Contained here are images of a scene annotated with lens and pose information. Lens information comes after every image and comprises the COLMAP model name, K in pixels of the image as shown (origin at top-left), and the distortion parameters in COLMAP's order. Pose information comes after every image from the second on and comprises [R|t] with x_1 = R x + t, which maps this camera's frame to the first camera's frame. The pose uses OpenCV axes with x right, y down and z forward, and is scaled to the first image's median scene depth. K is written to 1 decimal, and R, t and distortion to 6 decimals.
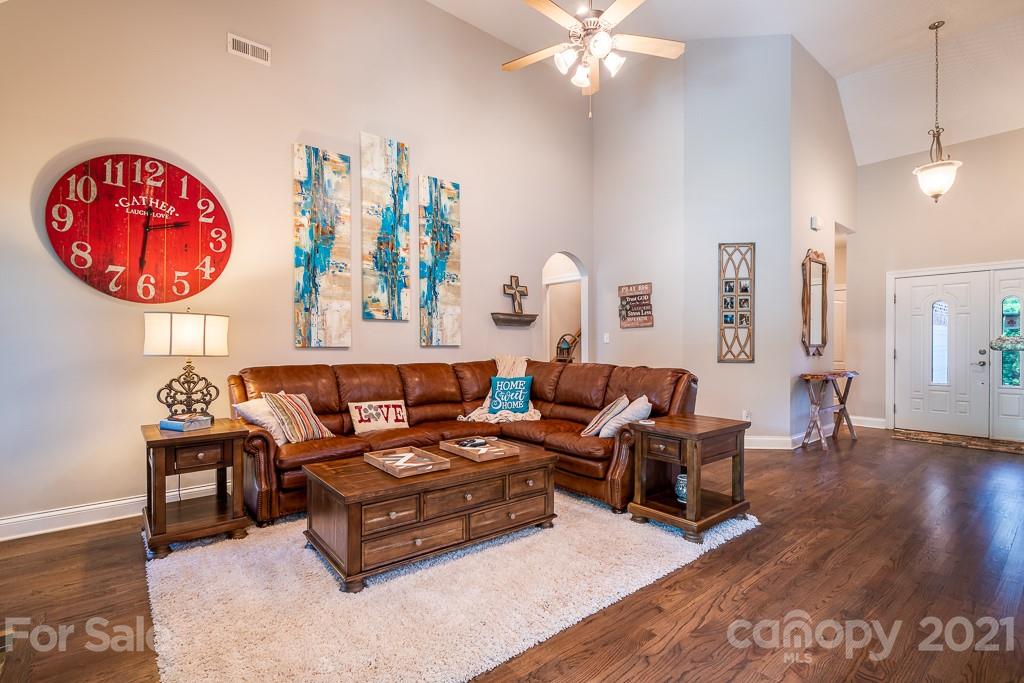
lens RADIAL K [[481.6, 0, 486.2], [0, 481.6, 362.2], [0, 0, 1]] dist [0.001405, -0.000110]
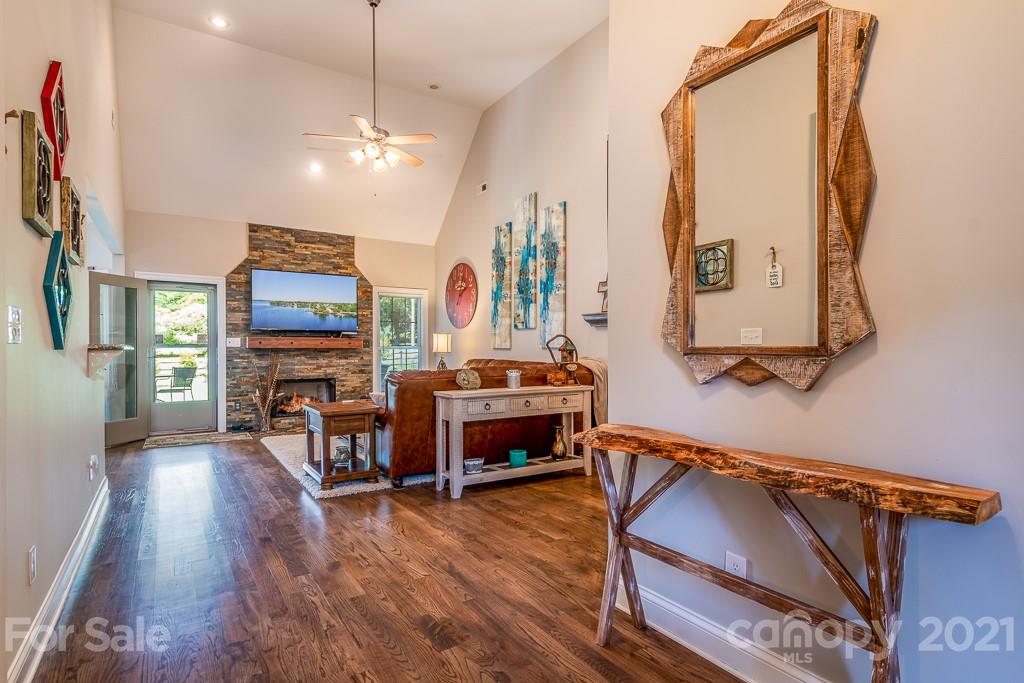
lens RADIAL K [[504.5, 0, 514.2], [0, 504.5, 344.7], [0, 0, 1]] dist [-0.005129, -0.000621]
pose [[-0.069370, 0.015012, -0.997478, 1.220906], [-0.003856, 0.999875, 0.015316, -0.063401], [0.997584, 0.004909, -0.069303, 1.062678]]
